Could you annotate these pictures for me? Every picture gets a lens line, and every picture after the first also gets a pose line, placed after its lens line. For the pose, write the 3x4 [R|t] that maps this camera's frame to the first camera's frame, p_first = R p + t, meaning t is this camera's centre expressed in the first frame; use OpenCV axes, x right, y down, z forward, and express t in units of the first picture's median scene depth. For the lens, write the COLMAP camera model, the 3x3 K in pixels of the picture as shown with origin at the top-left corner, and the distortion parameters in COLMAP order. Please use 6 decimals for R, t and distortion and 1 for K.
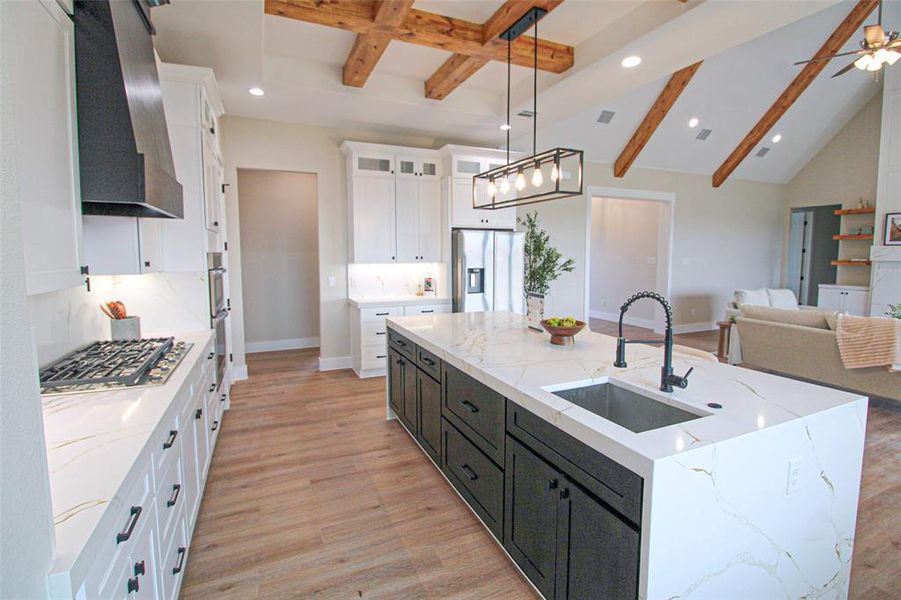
lens RADIAL K [[429.1, 0, 447.5], [0, 429.1, 289.0], [0, 0, 1]] dist [-0.006950, -0.007339]
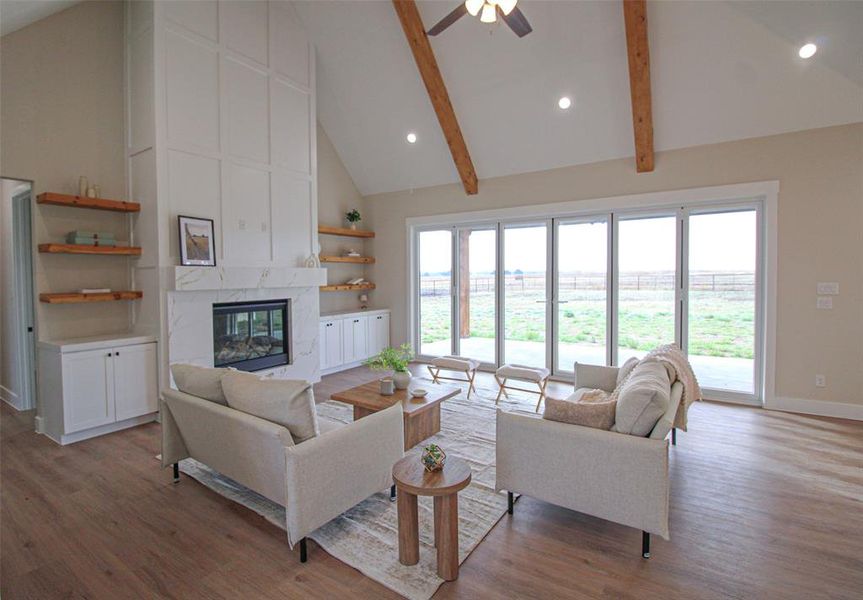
lens RADIAL K [[415.8, 0, 414.0], [0, 415.8, 289.0], [0, 0, 1]] dist [-0.019443, -0.000720]
pose [[-0.516533, -0.021755, 0.855991, 0.408167], [0.079605, 0.994128, 0.073302, -0.107700], [-0.852559, 0.106004, -0.511768, 1.282160]]
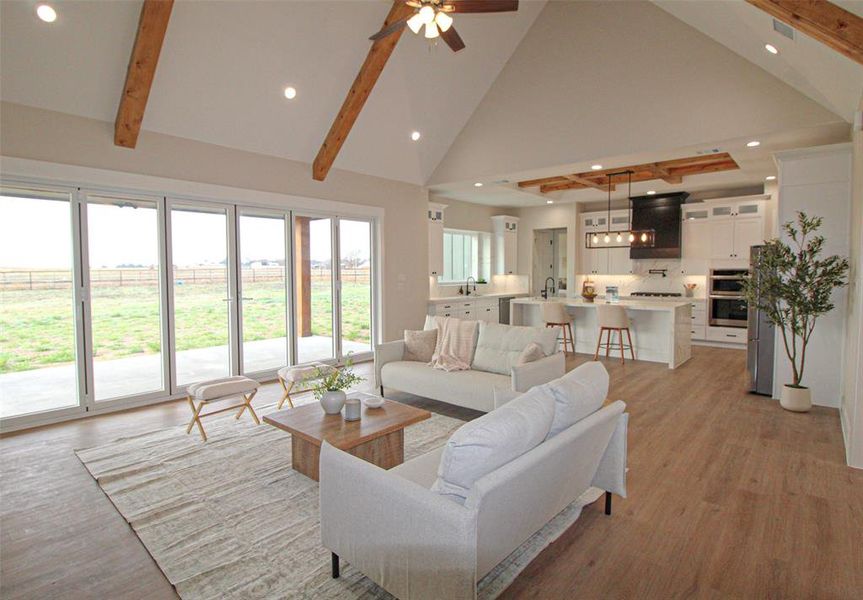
lens RADIAL K [[449.2, 0, 428.6], [0, 449.2, 292.6], [0, 0, 1]] dist [-0.022779, -0.002152]
pose [[-0.909397, 0.022228, -0.415334, 1.183964], [-0.033597, 0.991382, 0.126620, -0.127488], [0.414569, 0.129101, -0.900814, 1.557097]]
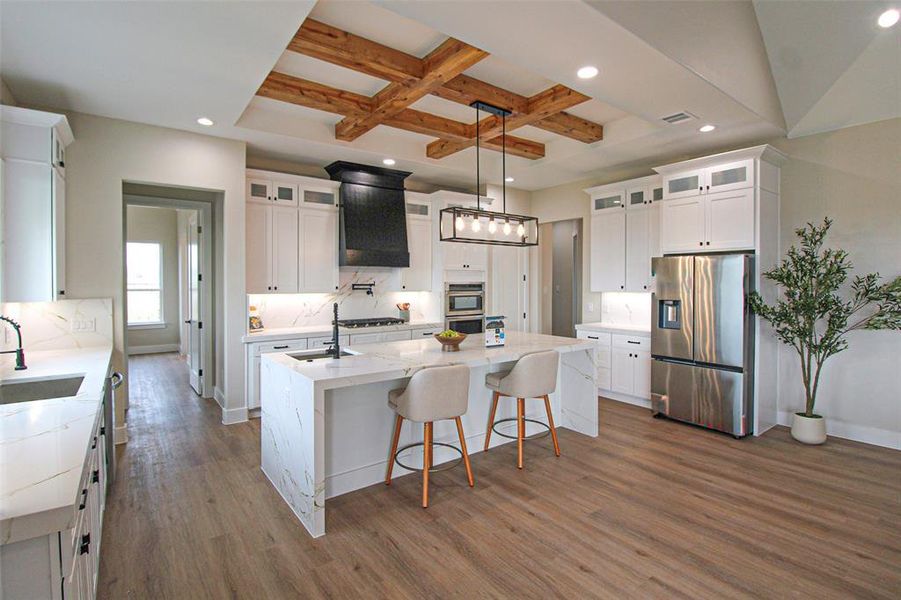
lens RADIAL K [[429.1, 0, 434.4], [0, 429.1, 290.2], [0, 0, 1]] dist [-0.006950, -0.007339]
pose [[0.196131, 0.018366, -0.980406, 0.769317], [-0.081409, 0.996678, 0.002385, -0.028720], [0.977193, 0.079346, 0.196974, 0.333476]]
